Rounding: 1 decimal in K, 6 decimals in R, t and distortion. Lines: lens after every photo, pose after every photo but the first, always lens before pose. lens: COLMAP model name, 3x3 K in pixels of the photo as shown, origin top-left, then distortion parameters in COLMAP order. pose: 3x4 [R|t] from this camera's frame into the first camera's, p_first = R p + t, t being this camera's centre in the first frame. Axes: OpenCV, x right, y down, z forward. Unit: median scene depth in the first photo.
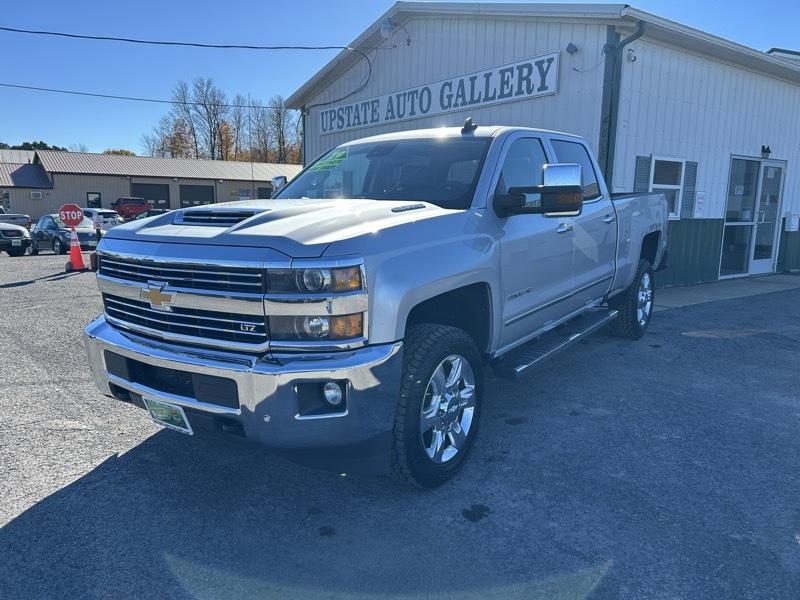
lens RADIAL K [[600.2, 0, 397.0], [0, 600.2, 306.4], [0, 0, 1]] dist [0.047492, -0.048308]
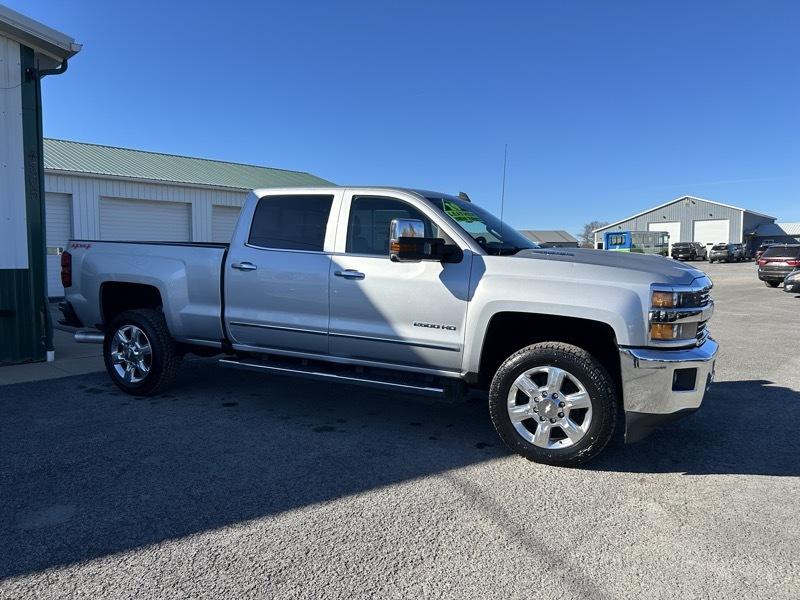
lens RADIAL K [[600.2, 0, 400.4], [0, 600.2, 306.7], [0, 0, 1]] dist [0.047492, -0.048308]
pose [[-0.158114, -0.084994, 0.983756, -0.893740], [0.162880, 0.980395, 0.110882, -0.162320], [-0.973894, 0.177766, -0.141171, 0.984921]]
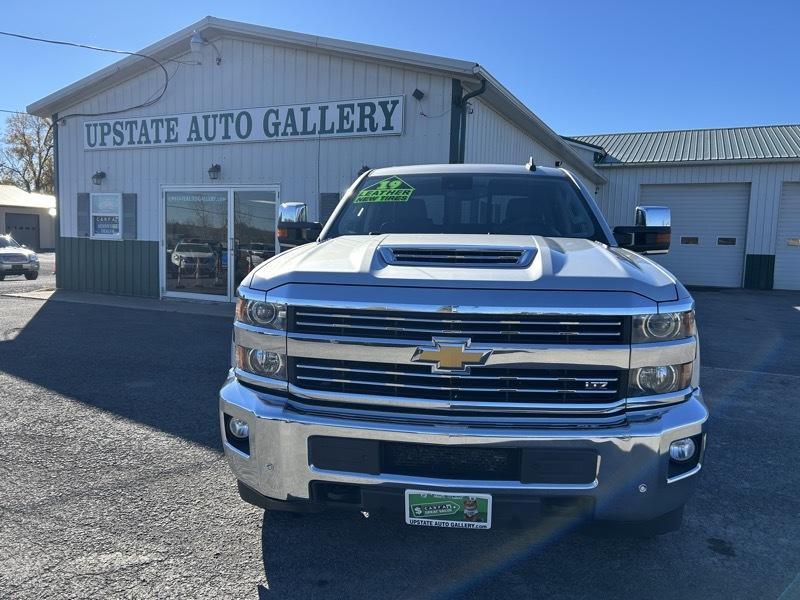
lens RADIAL K [[600.2, 0, 404.8], [0, 600.2, 298.2], [0, 0, 1]] dist [0.047492, -0.048308]
pose [[0.874122, -0.032875, 0.484592, -0.402535], [0.063668, 0.996853, -0.047219, -0.029107], [-0.481515, 0.072128, 0.873465, 0.167120]]
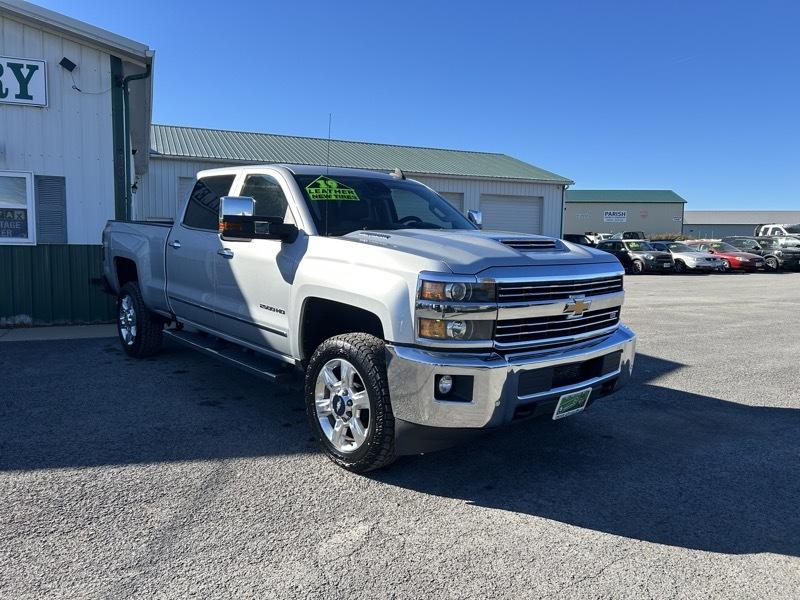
lens RADIAL K [[600.2, 0, 395.8], [0, 600.2, 302.3], [0, 0, 1]] dist [0.047492, -0.048308]
pose [[0.233452, -0.102790, 0.966920, -0.828370], [0.149464, 0.986373, 0.068771, -0.082677], [-0.960812, 0.128465, 0.245634, 0.514306]]
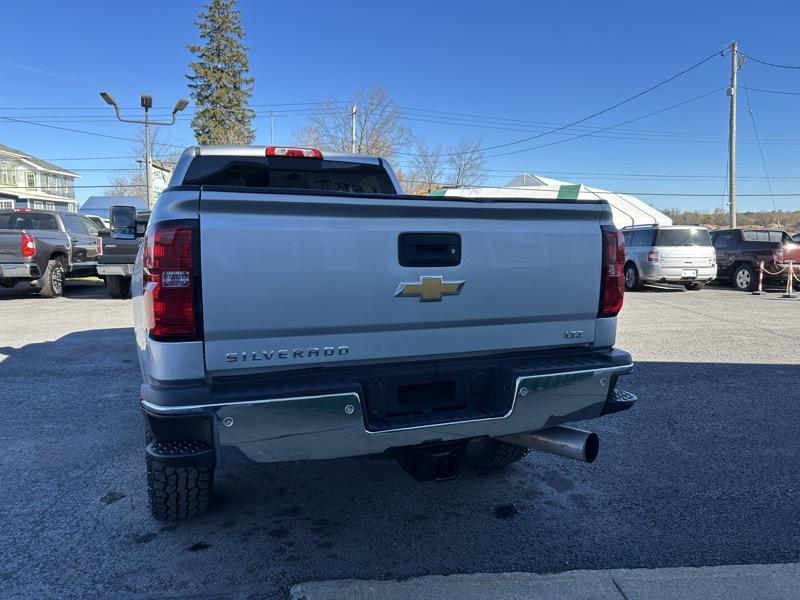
lens RADIAL K [[600.2, 0, 402.6], [0, 600.2, 302.1], [0, 0, 1]] dist [0.047492, -0.048308]
pose [[-0.532770, 0.092963, -0.841138, 0.756299], [-0.143229, 0.969703, 0.197892, -0.251731], [0.834051, 0.225906, -0.503314, 1.507337]]
